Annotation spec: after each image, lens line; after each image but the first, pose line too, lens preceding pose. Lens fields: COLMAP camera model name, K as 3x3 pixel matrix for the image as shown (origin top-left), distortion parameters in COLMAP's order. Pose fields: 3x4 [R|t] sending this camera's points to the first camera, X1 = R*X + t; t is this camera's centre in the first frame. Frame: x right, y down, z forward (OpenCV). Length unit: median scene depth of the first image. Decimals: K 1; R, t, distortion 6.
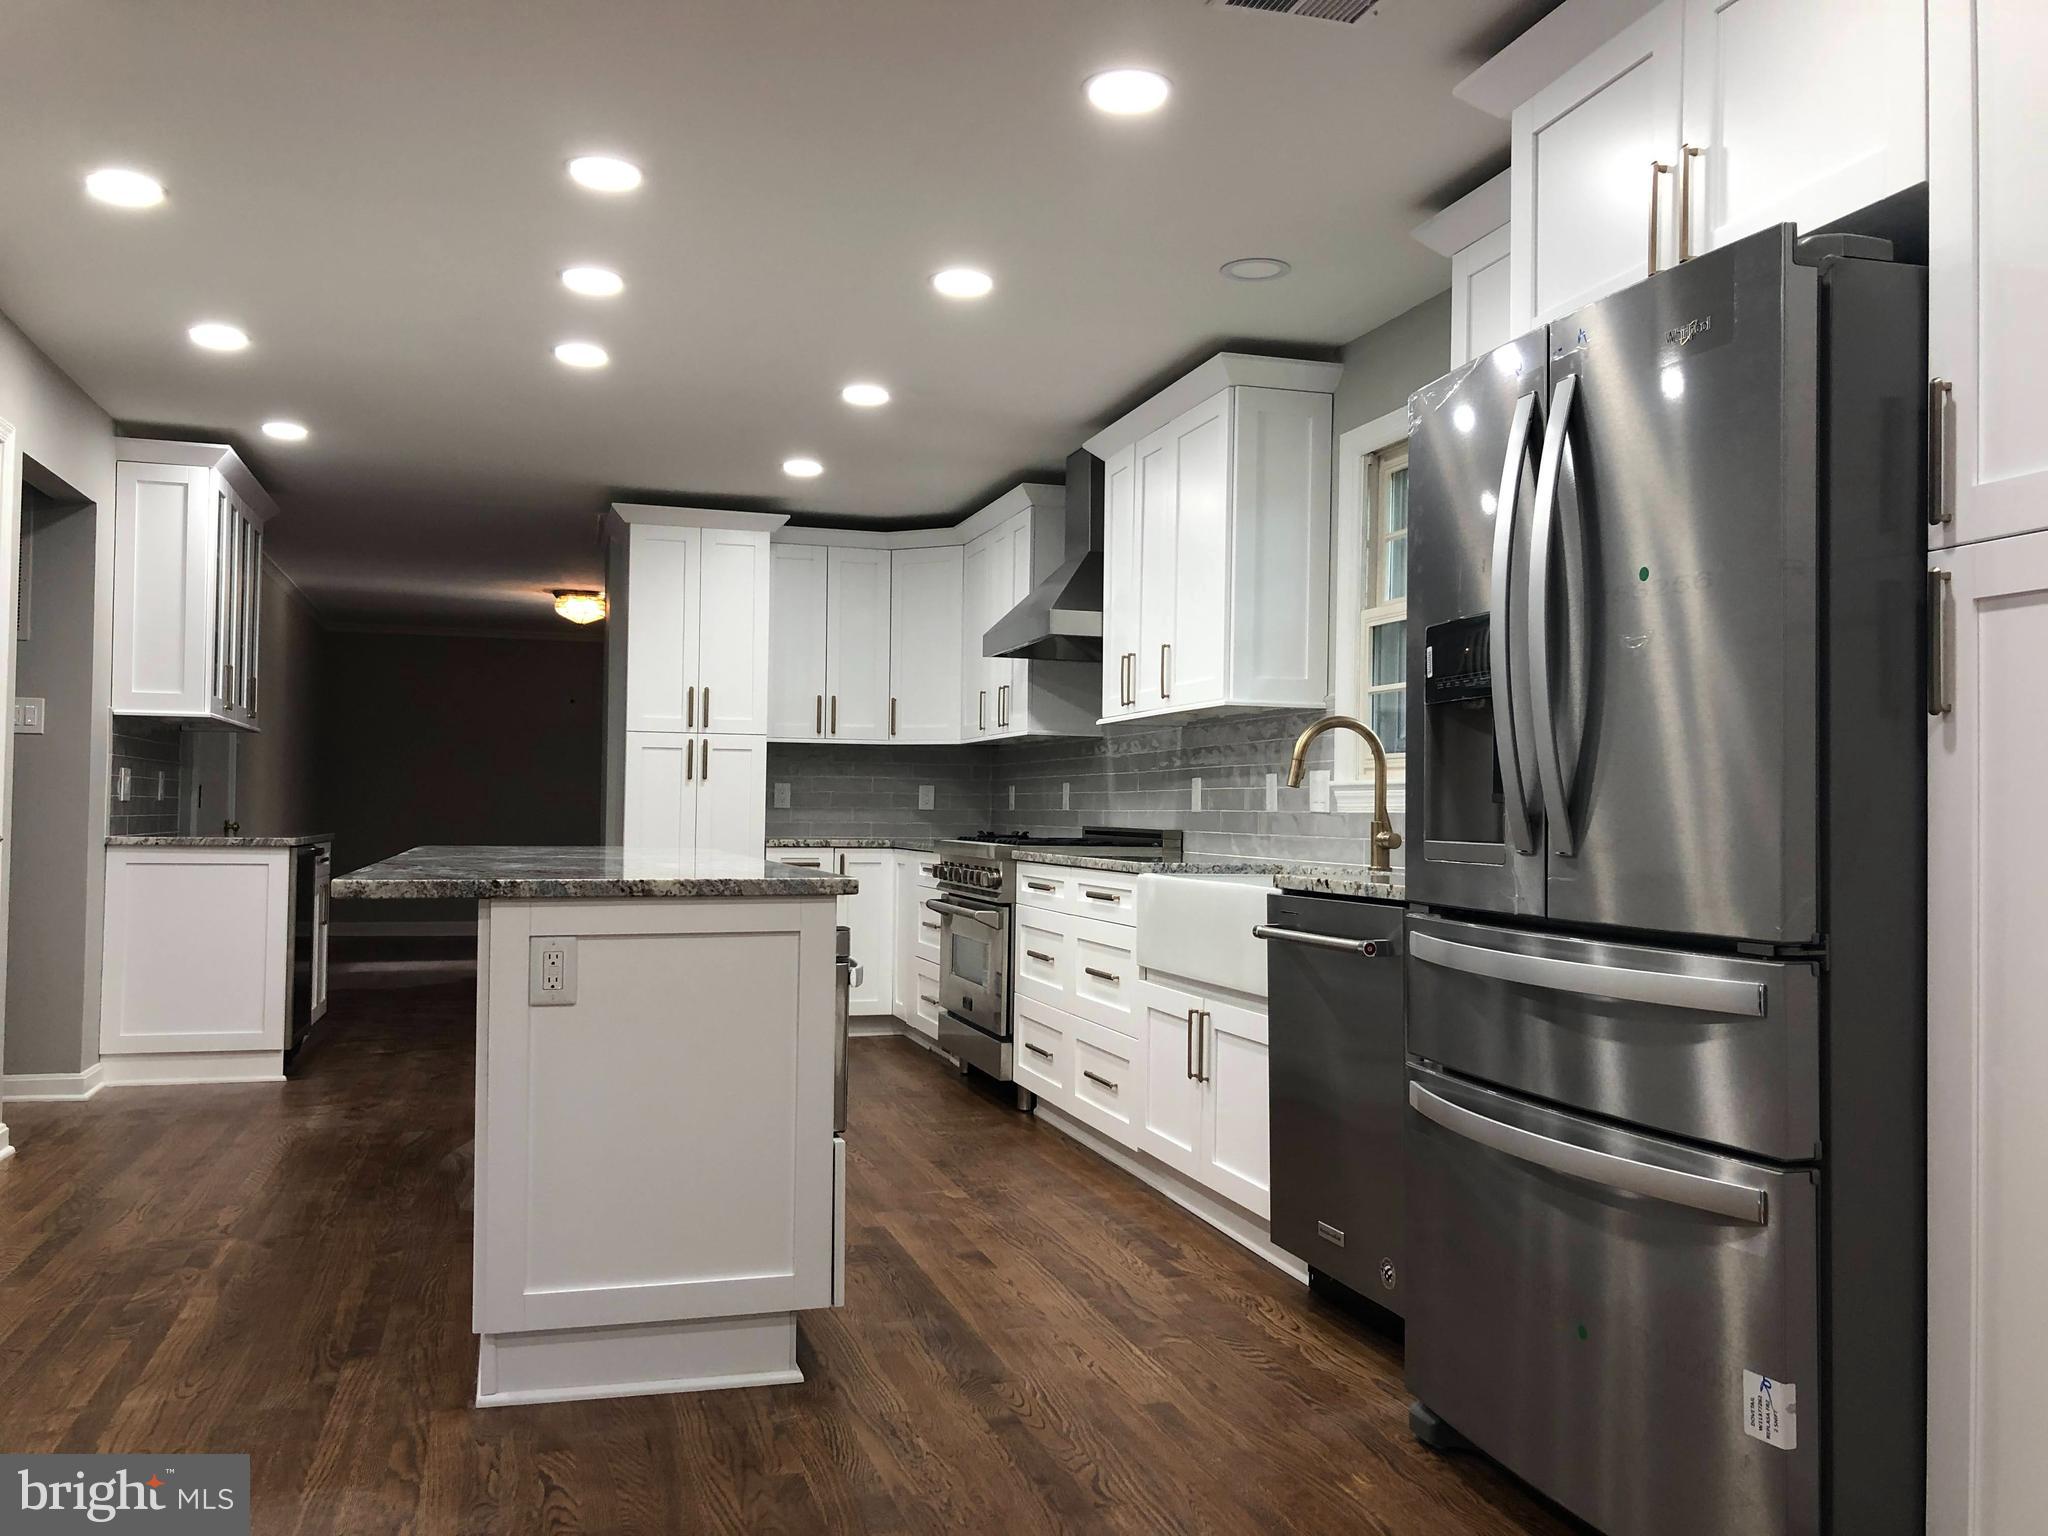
lens RADIAL K [[1671.5, 0, 1035.1], [0, 1671.5, 765.2], [0, 0, 1]] dist [0.064780, -0.135456]
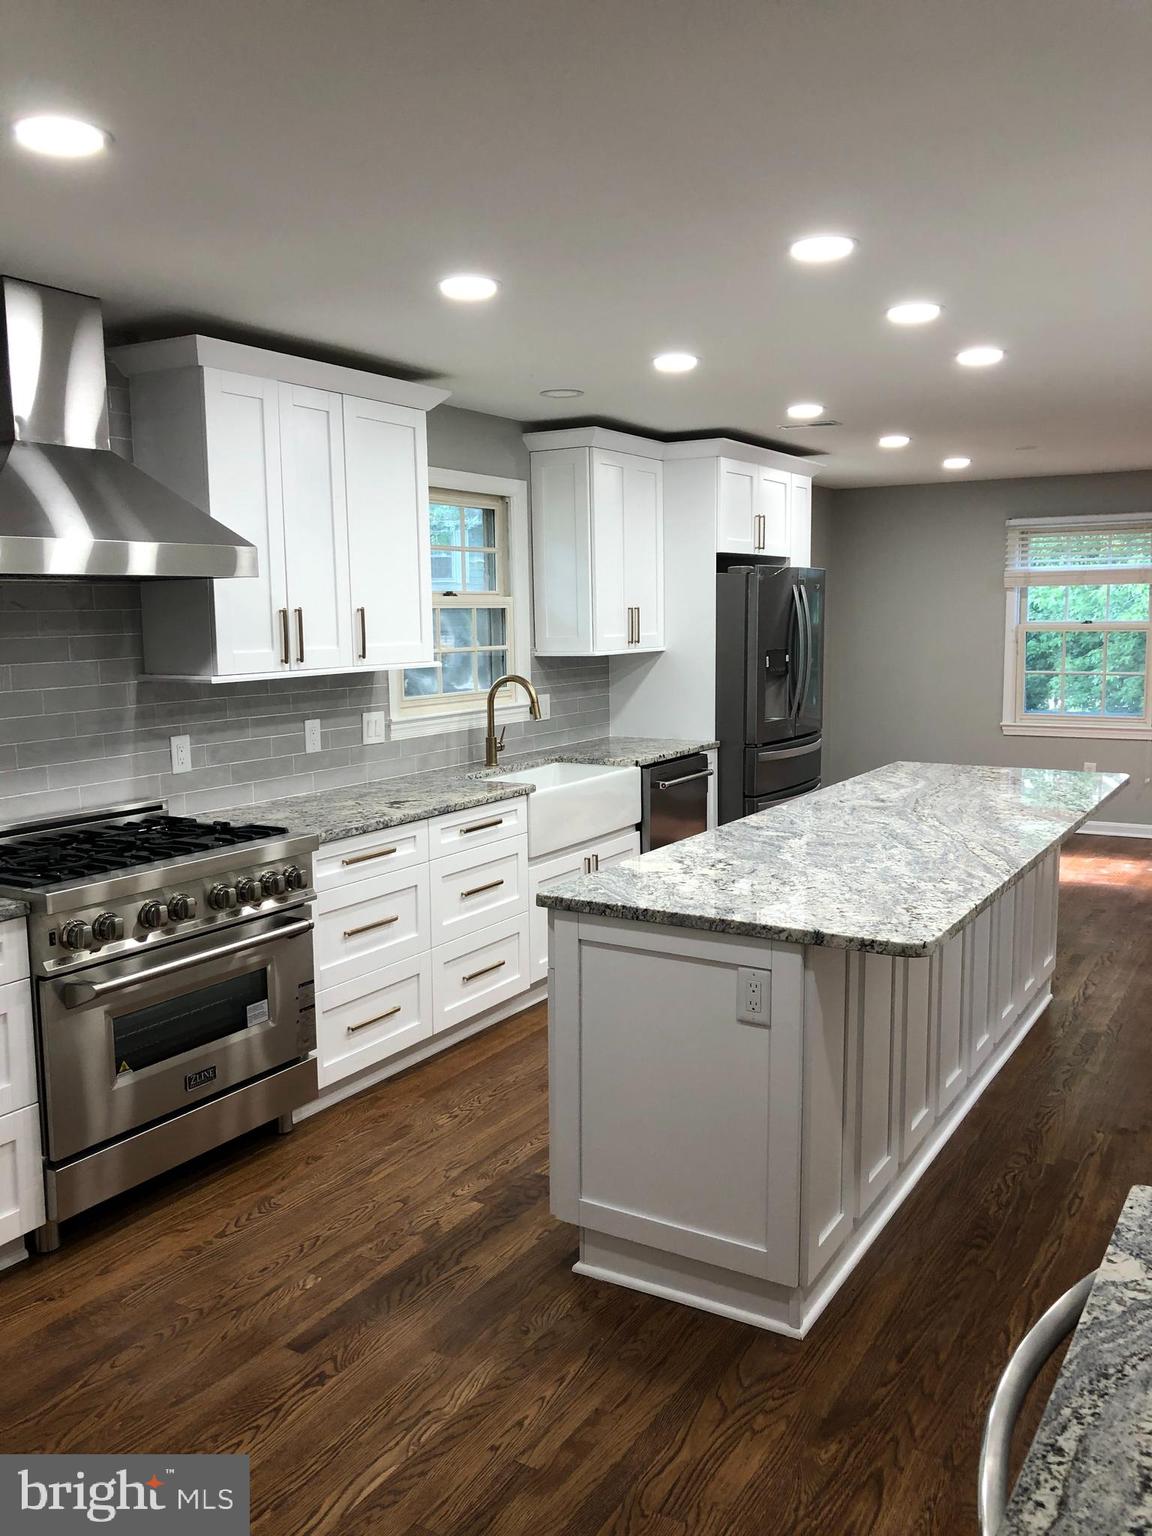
lens RADIAL K [[1251.5, 0, 584.9], [0, 1251.5, 760.1], [0, 0, 1]] dist [0.112833, -0.316720]
pose [[-0.673970, -0.093181, 0.732859, -0.795929], [-0.018730, 0.993850, 0.109141, -0.083562], [-0.738521, 0.059831, -0.671570, 1.824114]]
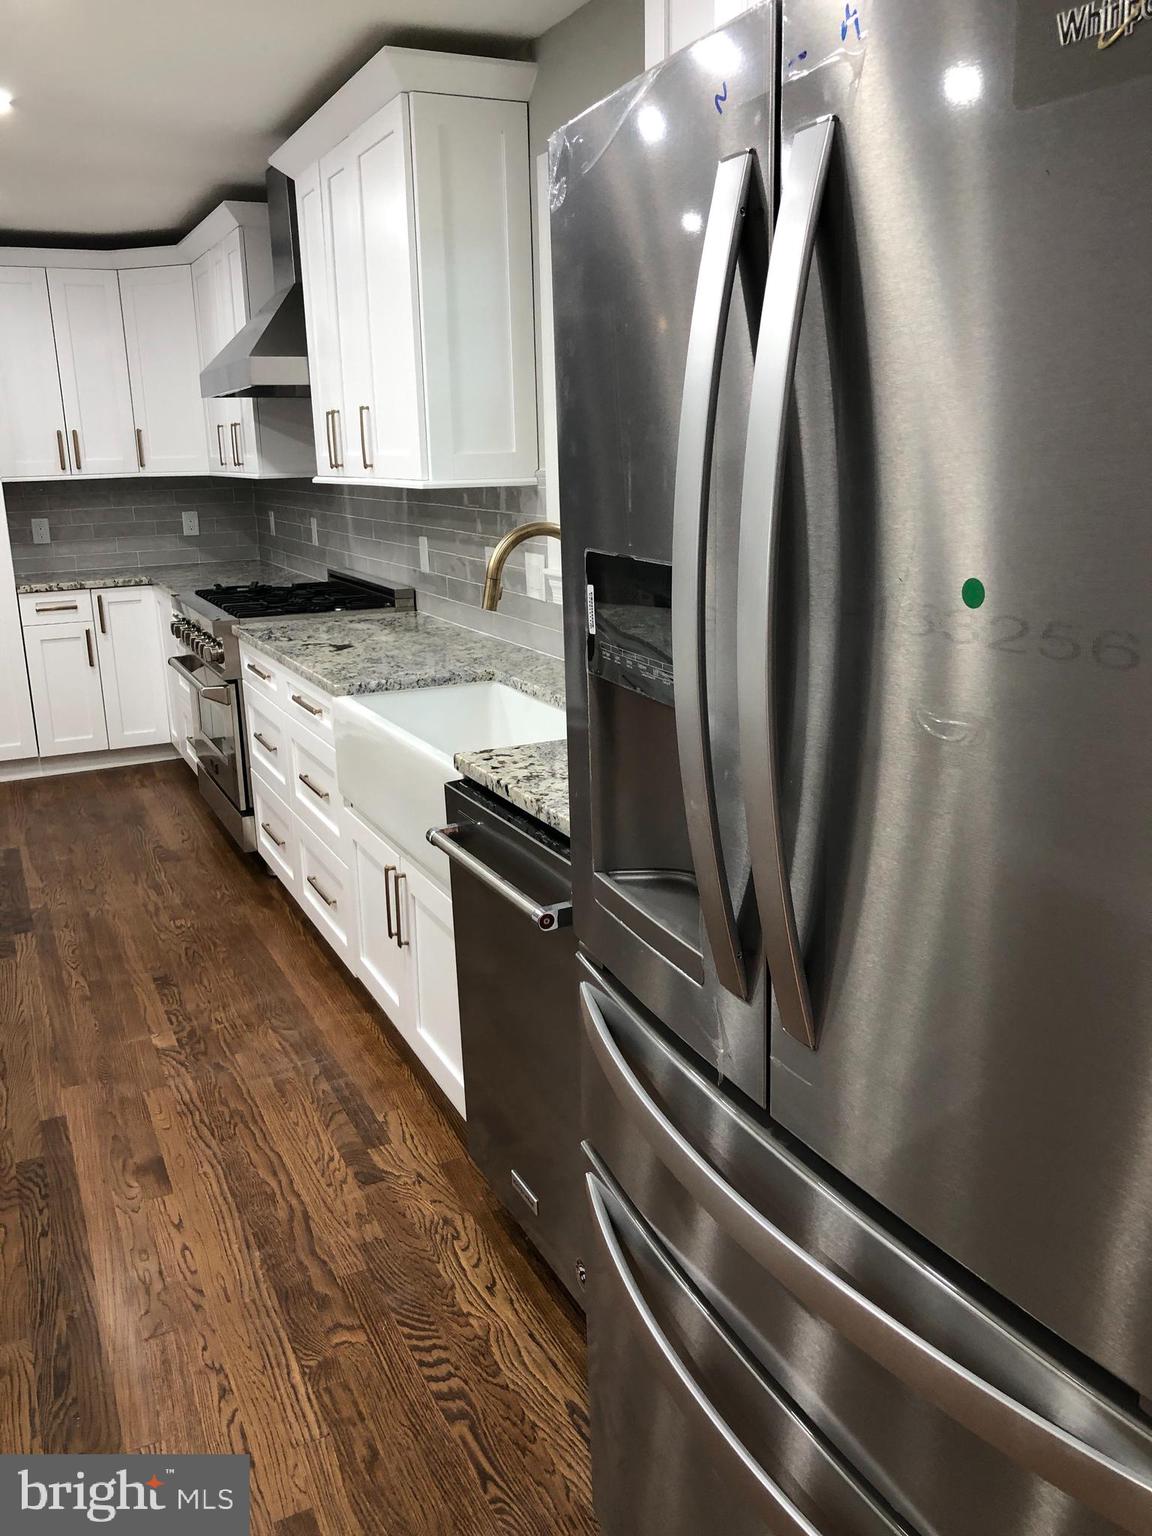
lens RADIAL K [[1265.7, 0, 585.1], [0, 1265.7, 760.8], [0, 0, 1]] dist [0.003663, 0.014353]
pose [[0.987301, -0.074660, 0.140222, 0.107754], [0.033813, 0.961217, 0.273714, -0.090518], [-0.155219, -0.265497, 0.951535, 0.356074]]
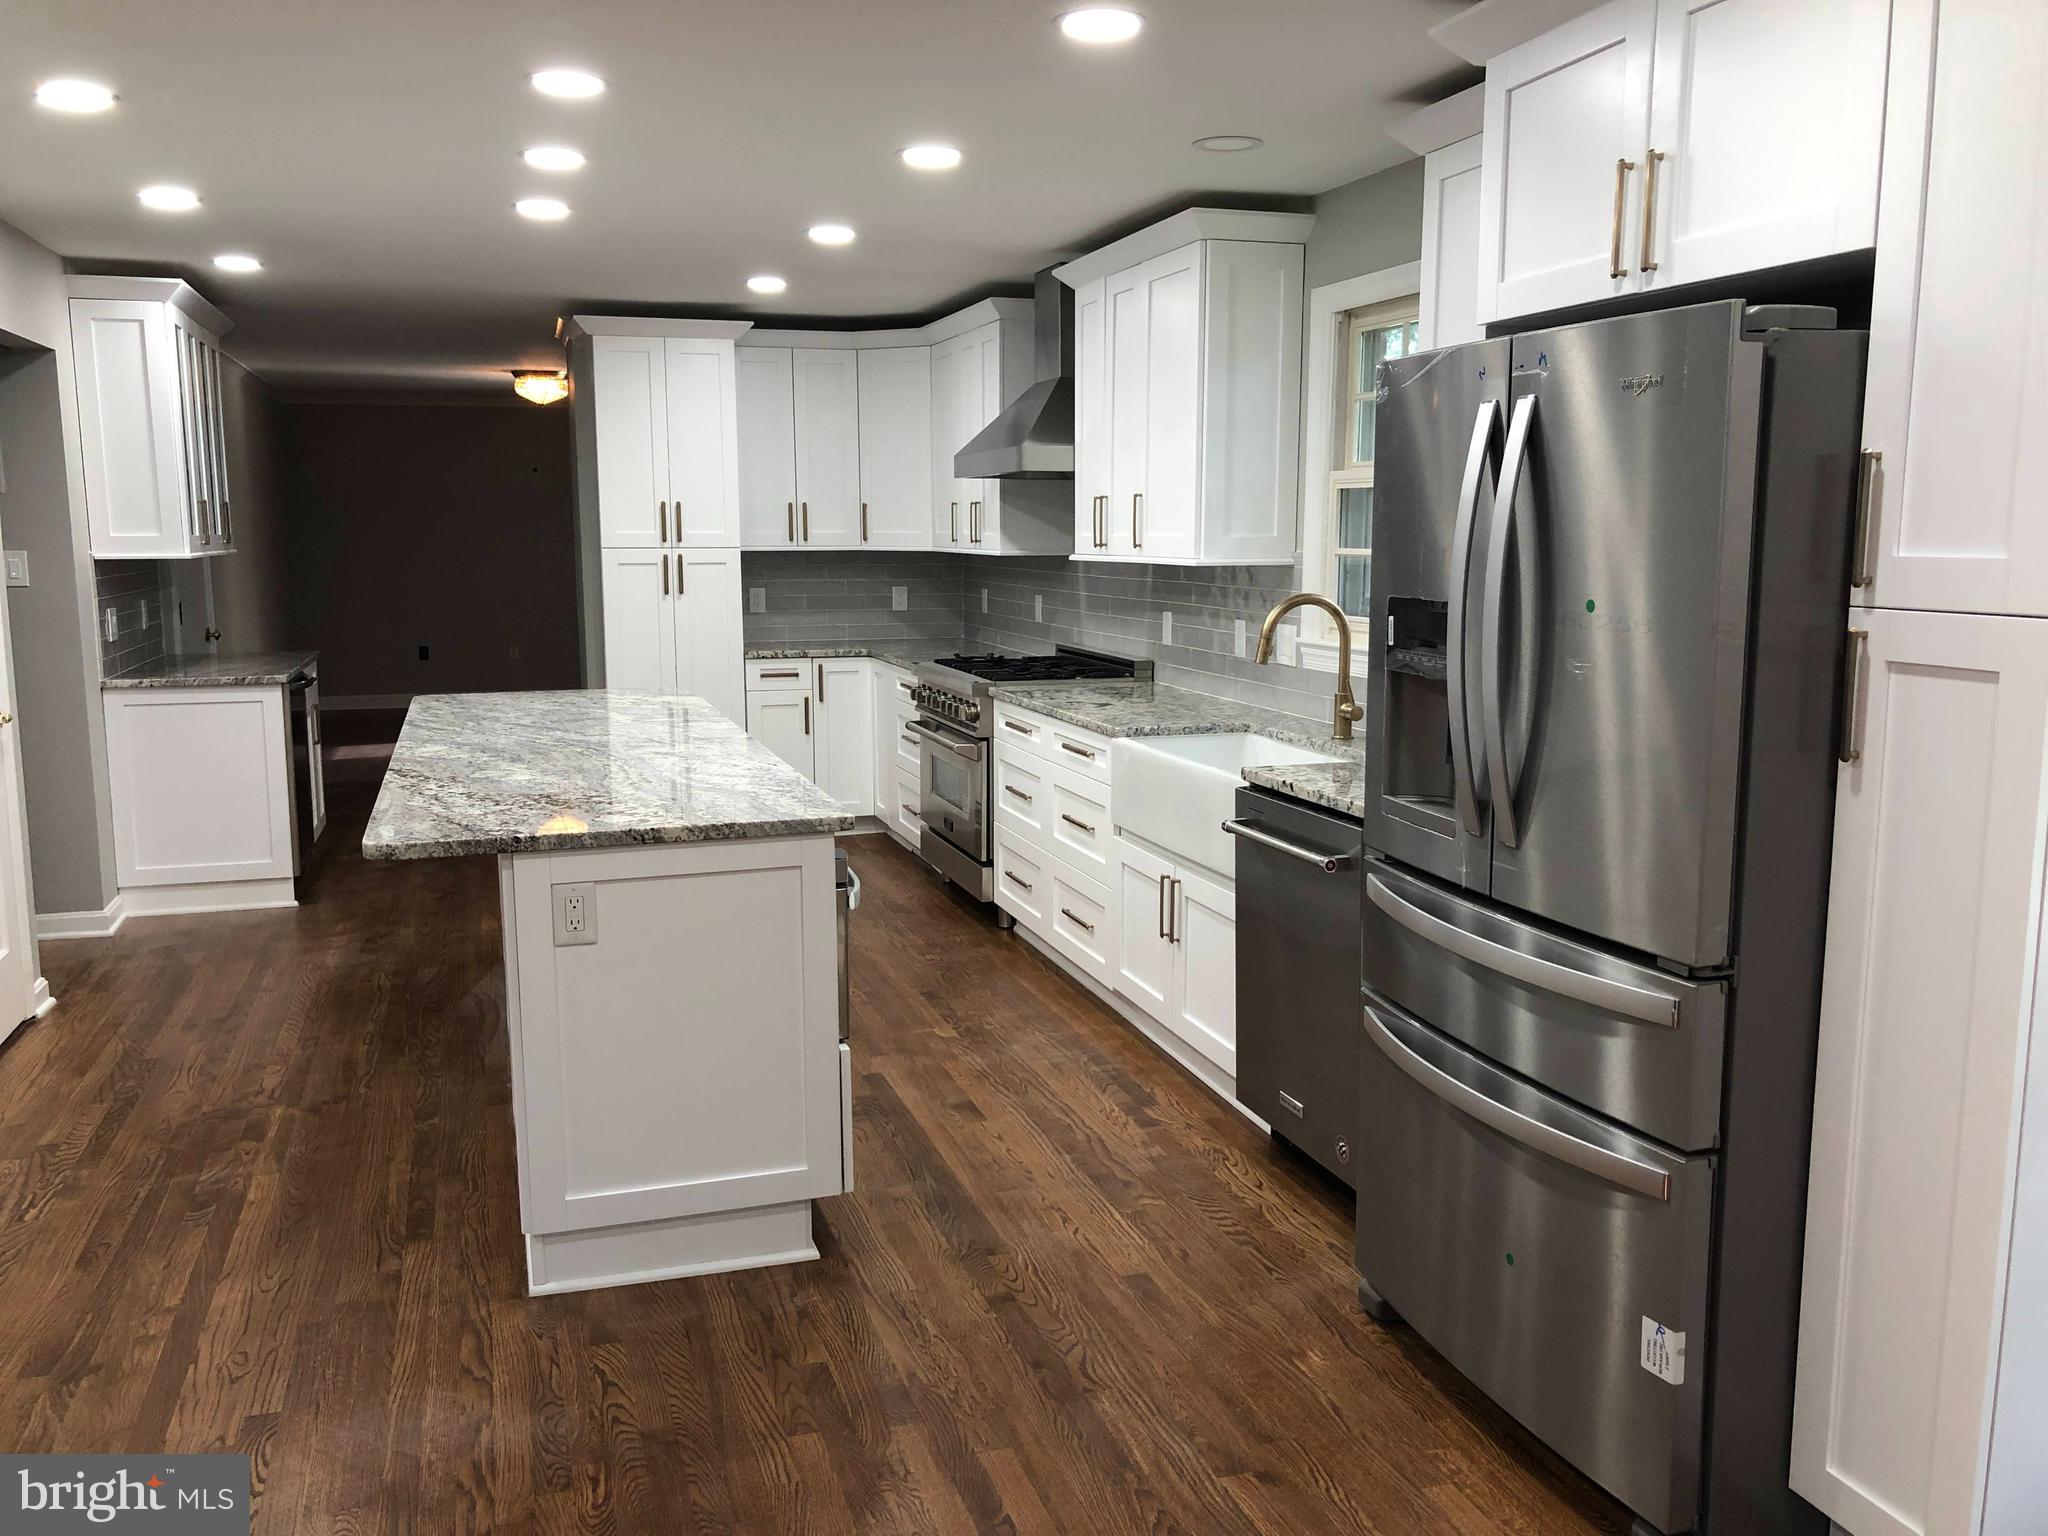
lens RADIAL K [[1668.6, 0, 1028.6], [0, 1668.6, 762.5], [0, 0, 1]] dist [0.112833, -0.316720]
pose [[0.999748, -0.016937, 0.014755, -0.007137], [0.014161, 0.985123, 0.171268, -0.109036], [-0.017436, -0.171016, 0.985114, -0.035755]]
